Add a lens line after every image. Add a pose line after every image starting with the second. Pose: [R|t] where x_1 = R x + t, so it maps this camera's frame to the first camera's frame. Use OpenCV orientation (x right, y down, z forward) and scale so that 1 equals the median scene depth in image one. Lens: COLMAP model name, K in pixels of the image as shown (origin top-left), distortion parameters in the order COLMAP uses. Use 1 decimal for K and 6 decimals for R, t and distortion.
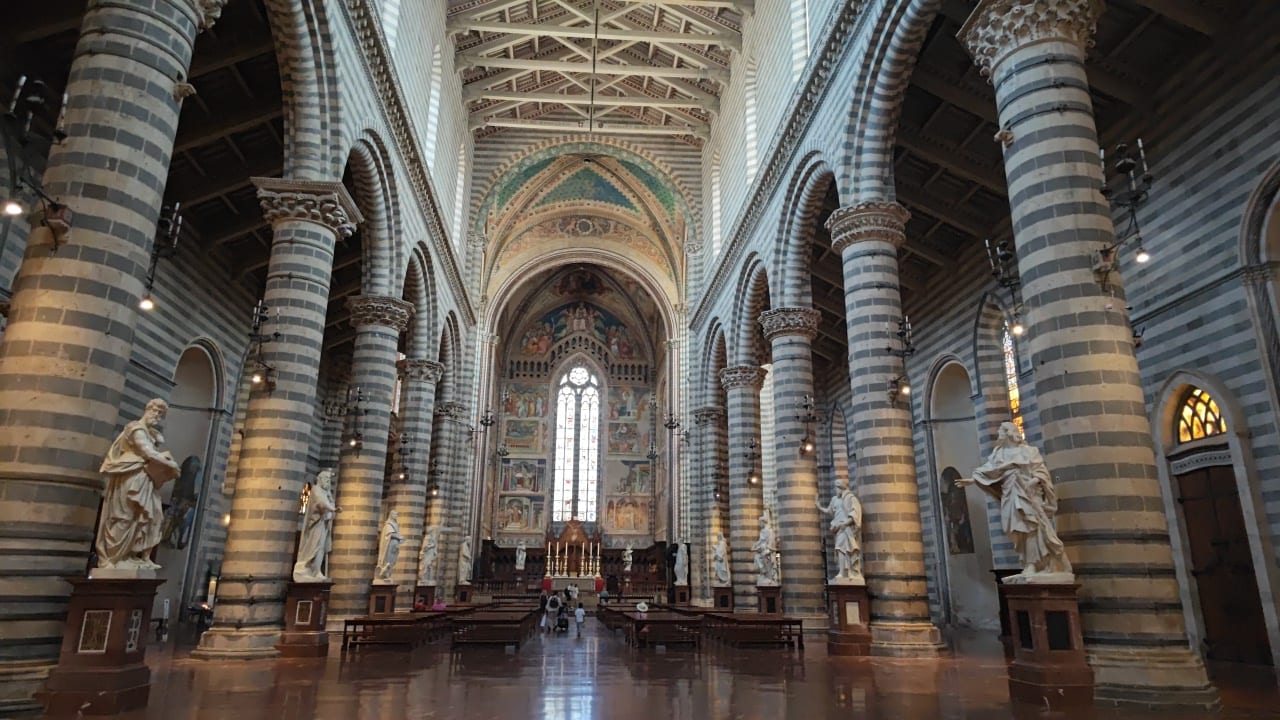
lens RADIAL K [[753.0, 0, 640.0], [0, 753.0, 360.0], [0, 0, 1]] dist [0.001811, 0.000216]
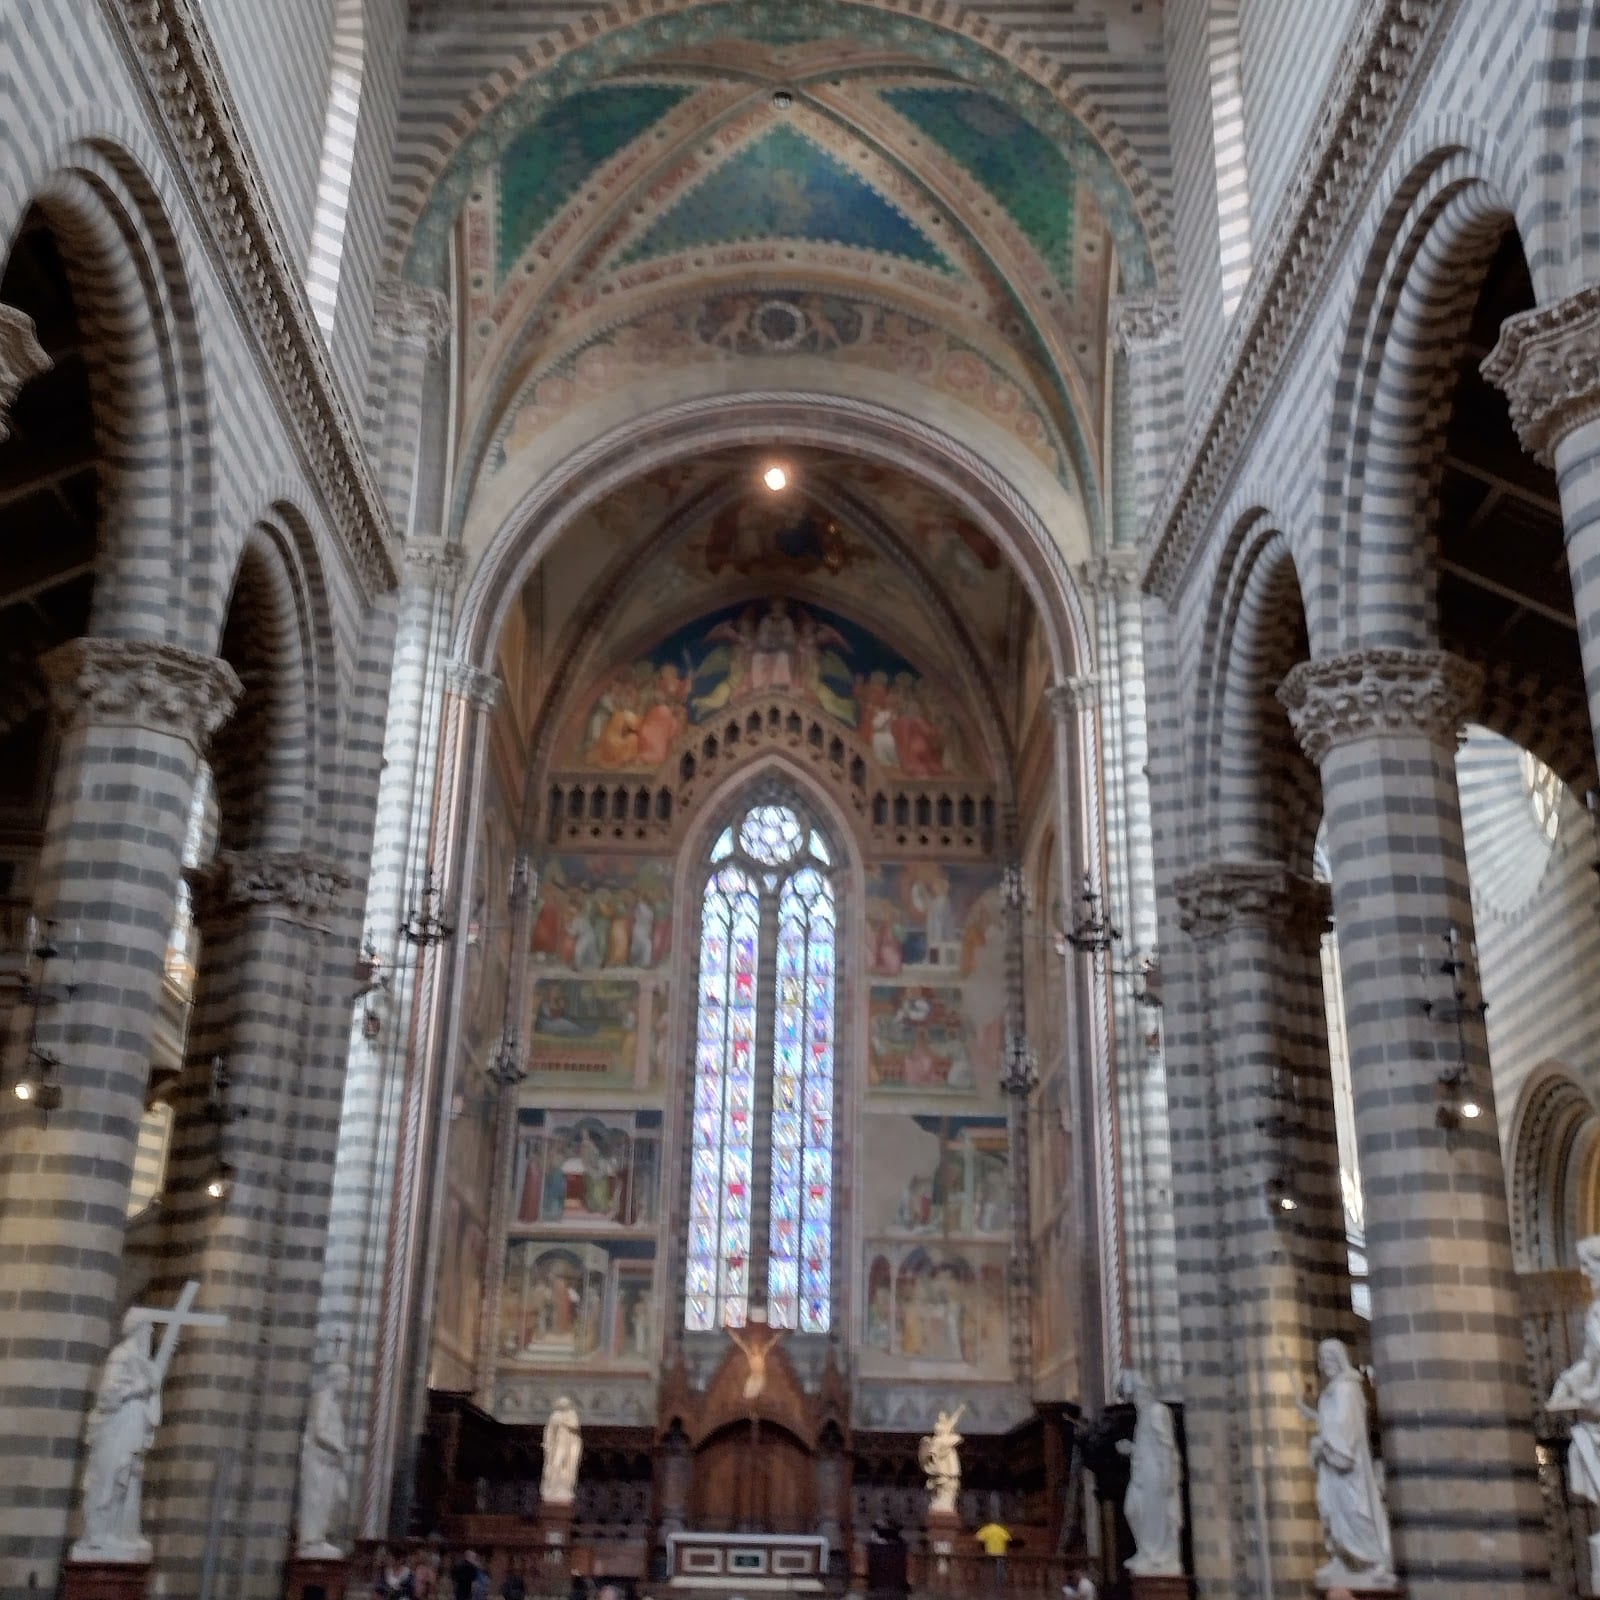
lens RADIAL K [[2053.4, 0, 792.3], [0, 2053.4, 558.4], [0, 0, 1]] dist [0.129109, -0.245987]
pose [[0.996638, -0.021681, -0.079004, -0.003855], [0.009019, 0.987520, -0.157237, 0.064098], [0.081428, 0.155996, 0.984396, 0.222116]]
